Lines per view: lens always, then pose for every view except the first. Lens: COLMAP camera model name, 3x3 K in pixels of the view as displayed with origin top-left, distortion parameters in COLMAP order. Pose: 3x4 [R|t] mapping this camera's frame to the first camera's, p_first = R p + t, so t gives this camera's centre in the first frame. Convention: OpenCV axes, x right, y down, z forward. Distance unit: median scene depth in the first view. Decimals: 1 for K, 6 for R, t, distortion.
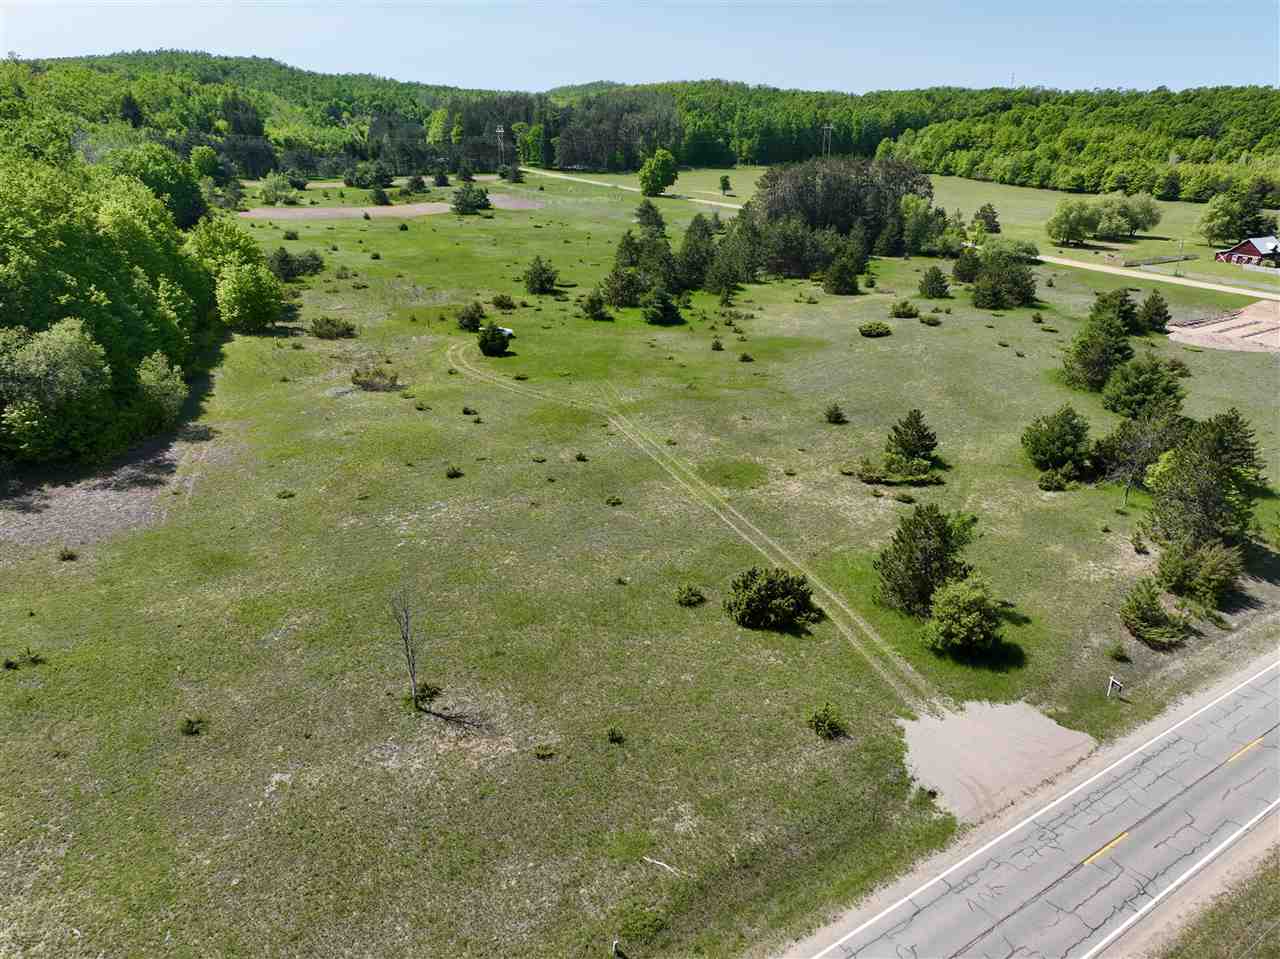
lens RADIAL K [[894.9, 0, 636.9], [0, 894.9, 485.4], [0, 0, 1]] dist [-0.004218, 0.019445]
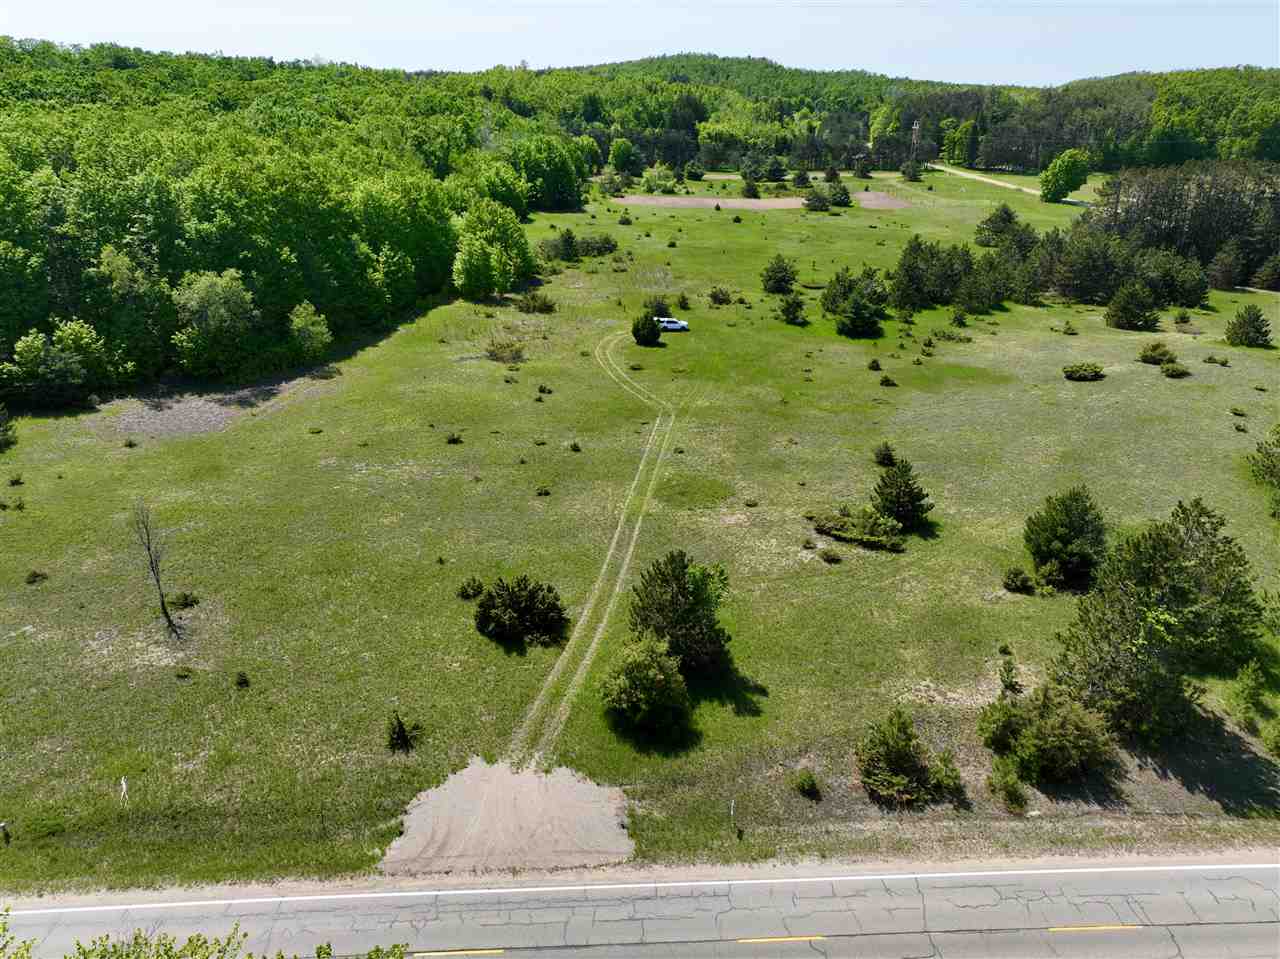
lens RADIAL K [[894.9, 0, 639.4], [0, 894.9, 481.1], [0, 0, 1]] dist [-0.004218, 0.019445]
pose [[0.864557, 0.192555, -0.464181, 0.325385], [-0.192766, 0.980093, 0.047533, -0.038290], [0.464093, 0.048383, 0.884464, 0.096931]]
